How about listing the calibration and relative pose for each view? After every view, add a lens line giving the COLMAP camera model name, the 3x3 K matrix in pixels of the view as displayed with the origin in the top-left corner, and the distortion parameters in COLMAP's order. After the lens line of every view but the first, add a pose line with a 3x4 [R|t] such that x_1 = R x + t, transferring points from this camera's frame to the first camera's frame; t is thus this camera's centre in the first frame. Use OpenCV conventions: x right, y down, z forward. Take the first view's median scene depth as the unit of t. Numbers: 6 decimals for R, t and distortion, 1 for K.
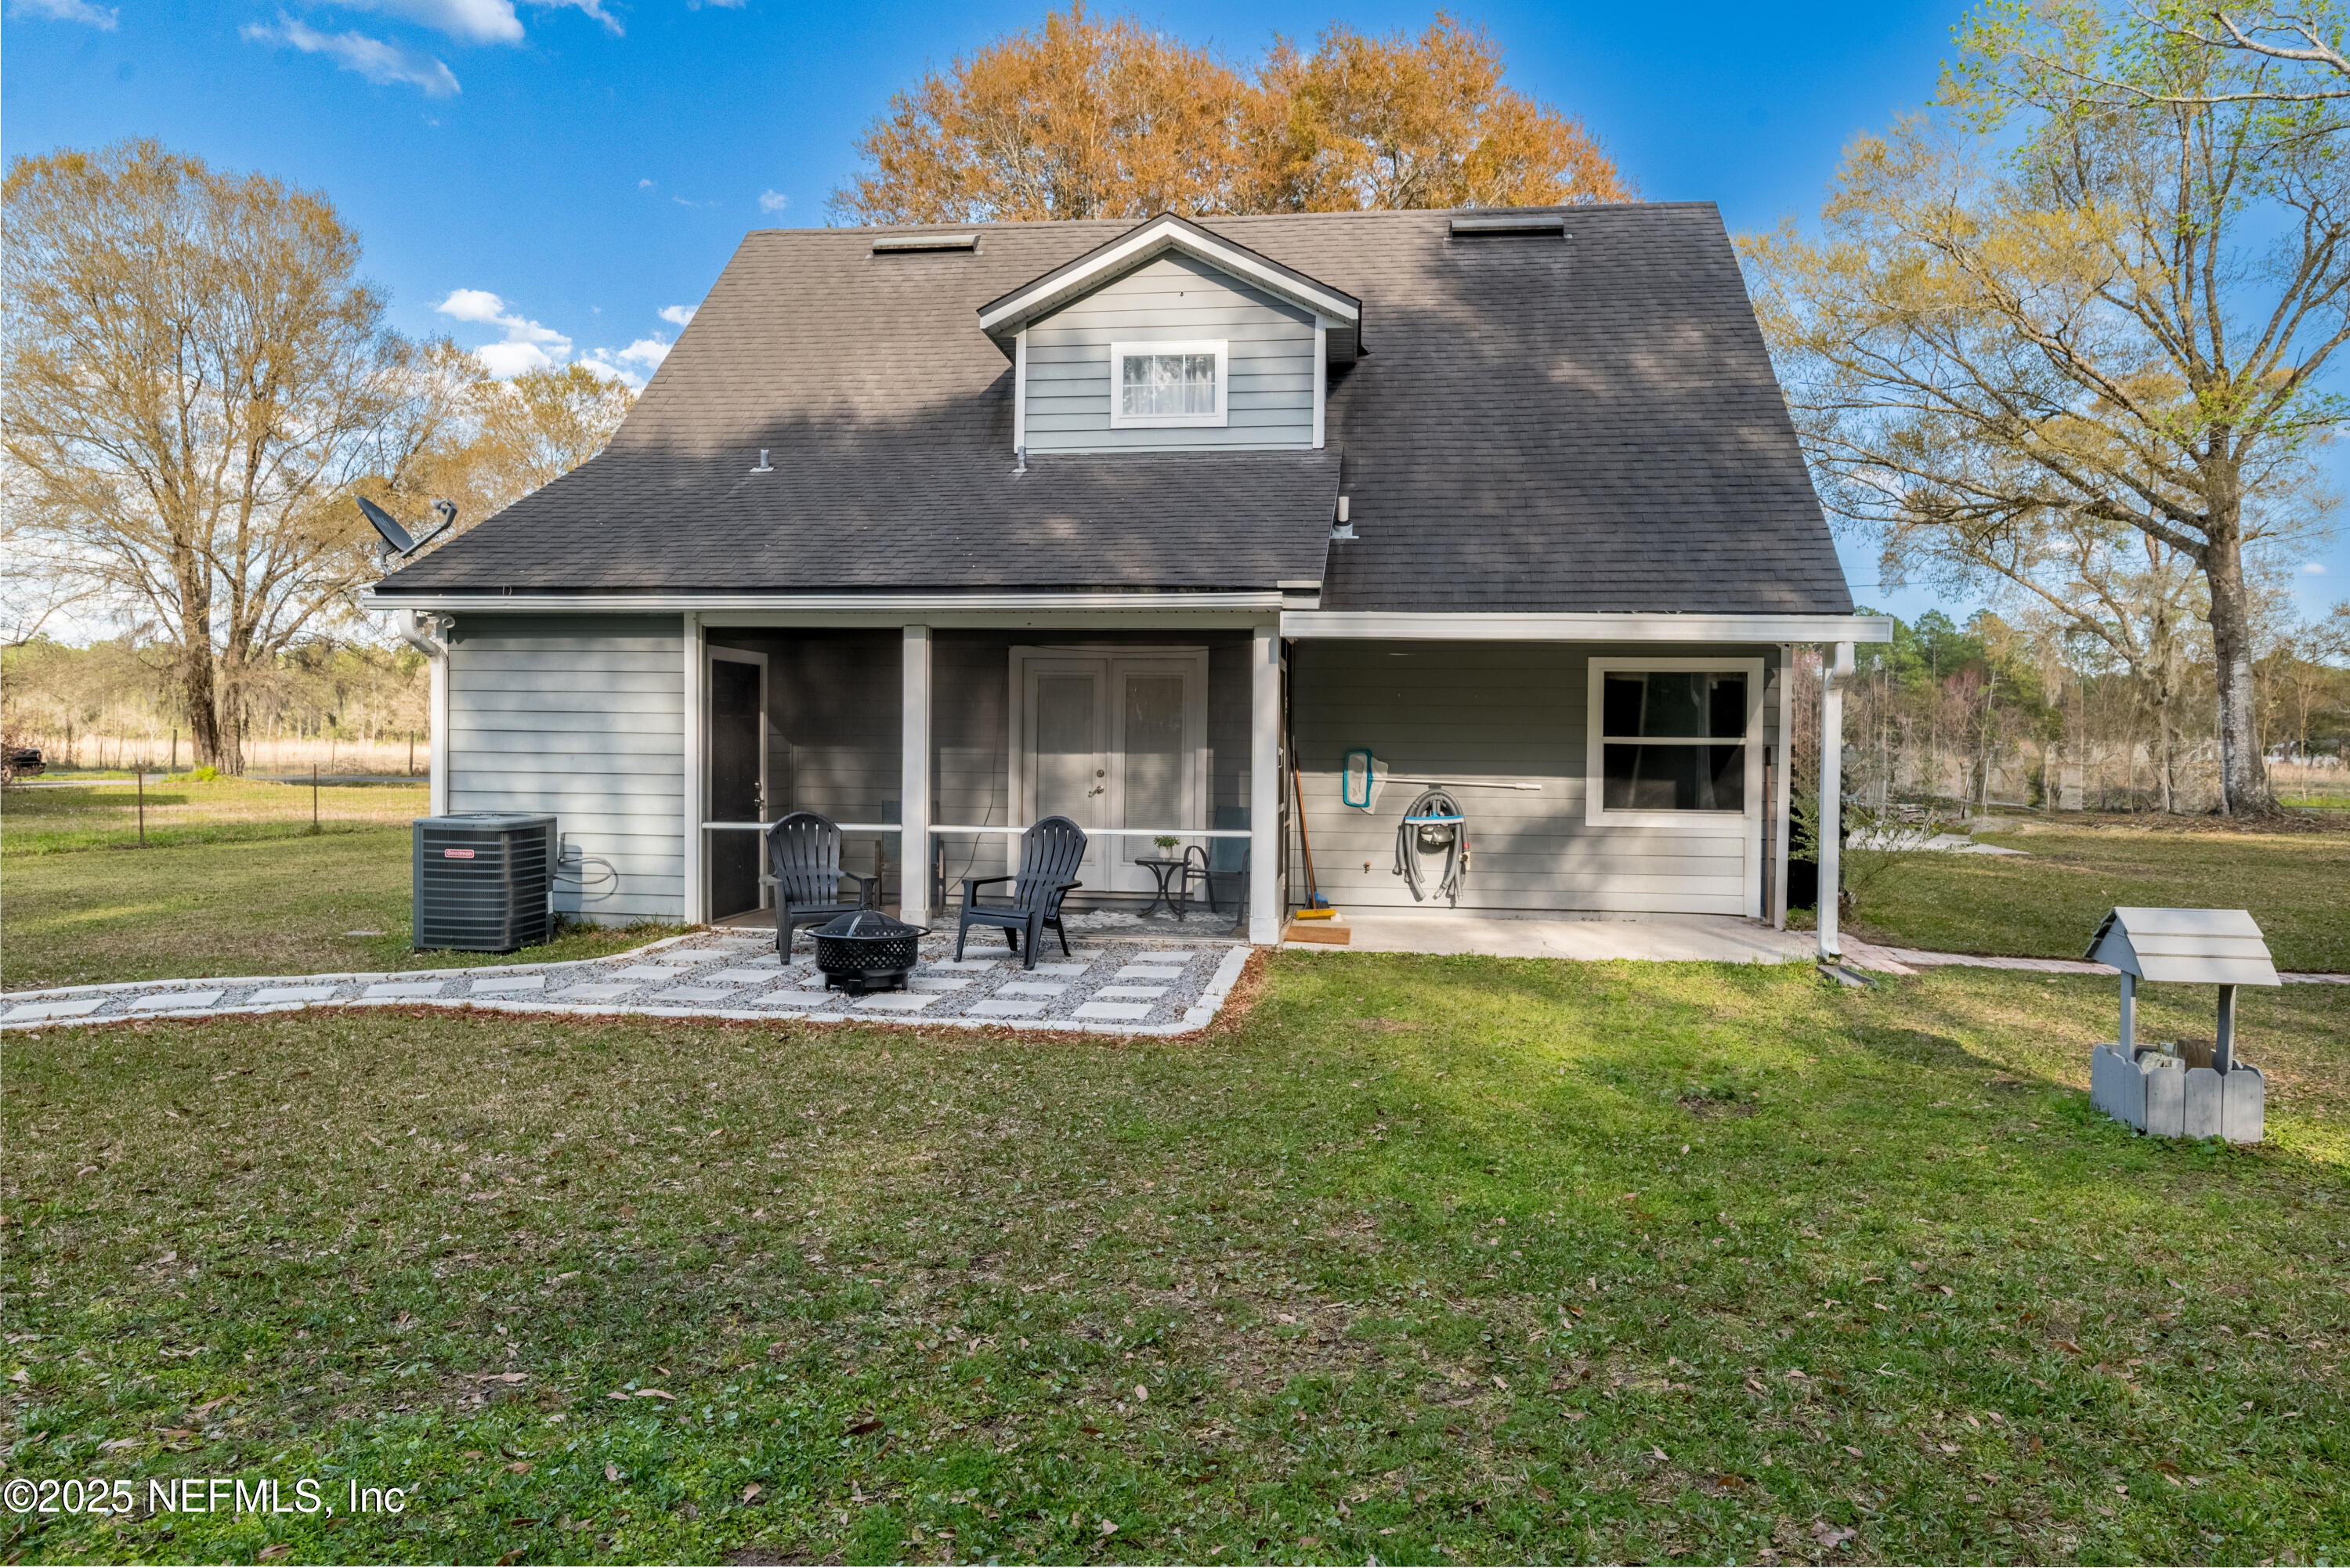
lens RADIAL K [[1415.4, 0, 1181.0], [0, 1415.4, 778.8], [0, 0, 1]] dist [0.003193, 0.000096]
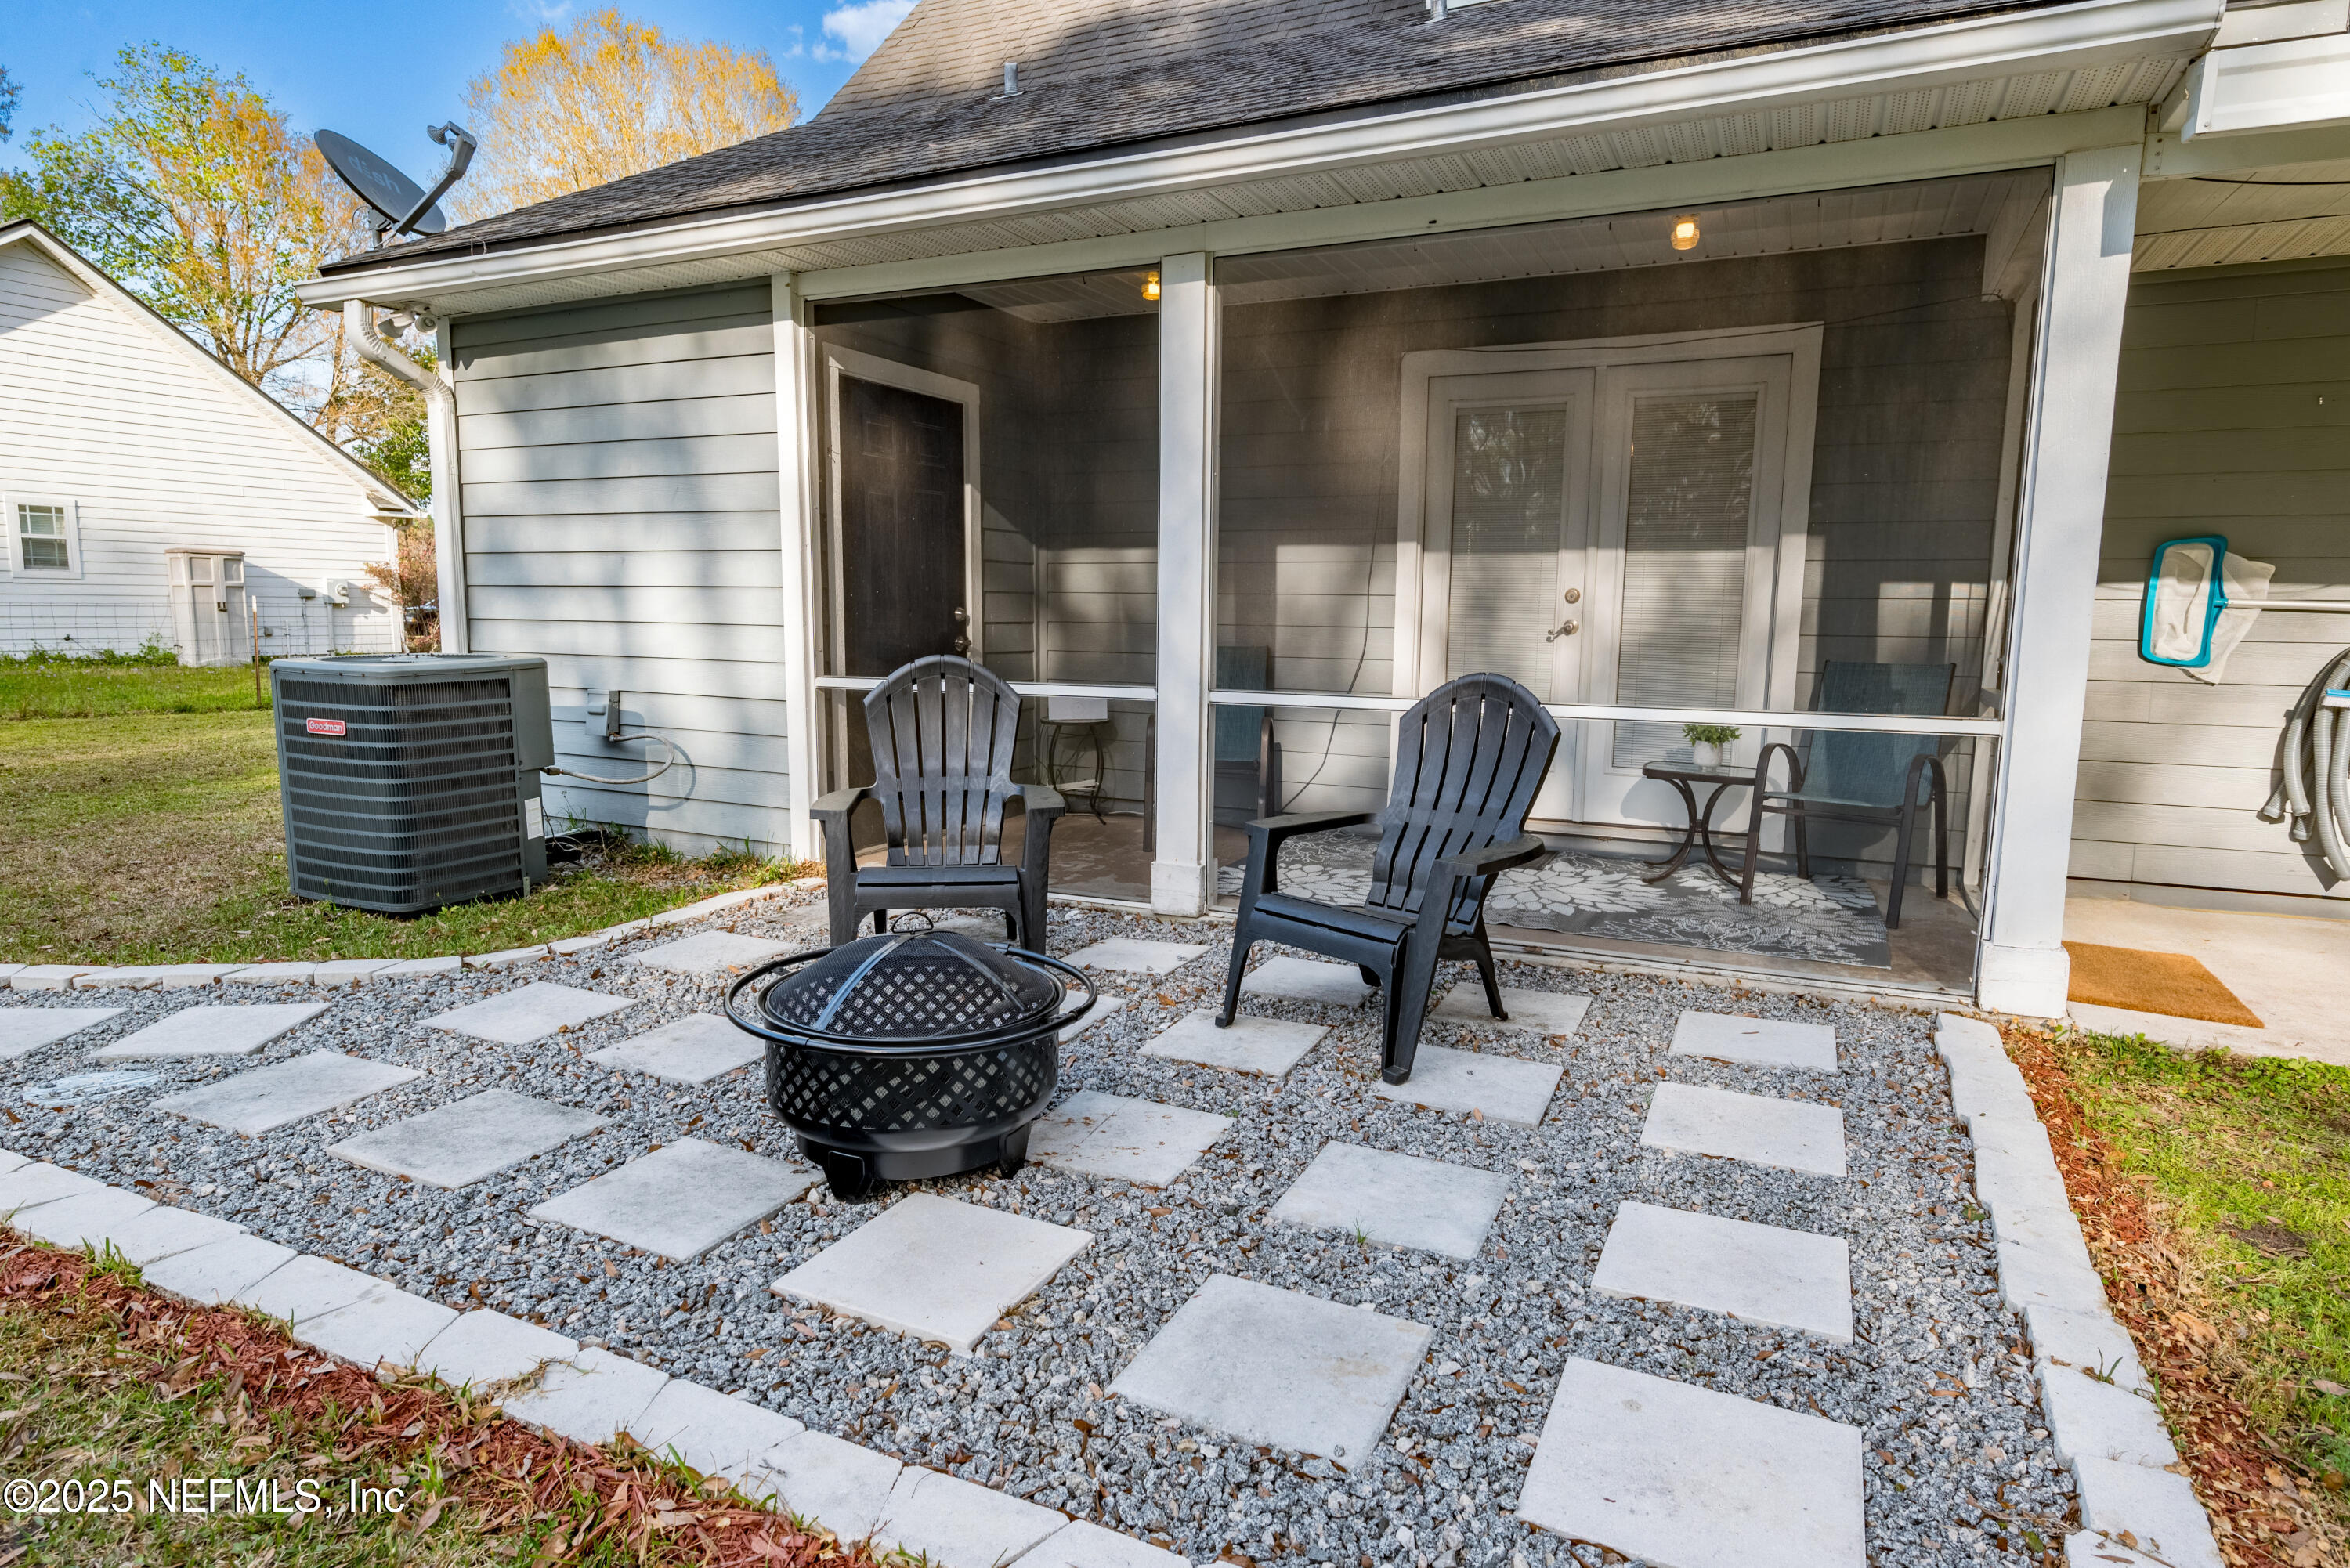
lens RADIAL K [[1330.4, 0, 1188.3], [0, 1330.4, 779.4], [0, 0, 1]] dist [0.001579, 0.000613]
pose [[0.953482, 0.038556, -0.298975, -0.048463], [-0.008781, 0.994918, 0.100302, 0.017631], [0.301323, -0.093011, 0.948975, 0.554670]]
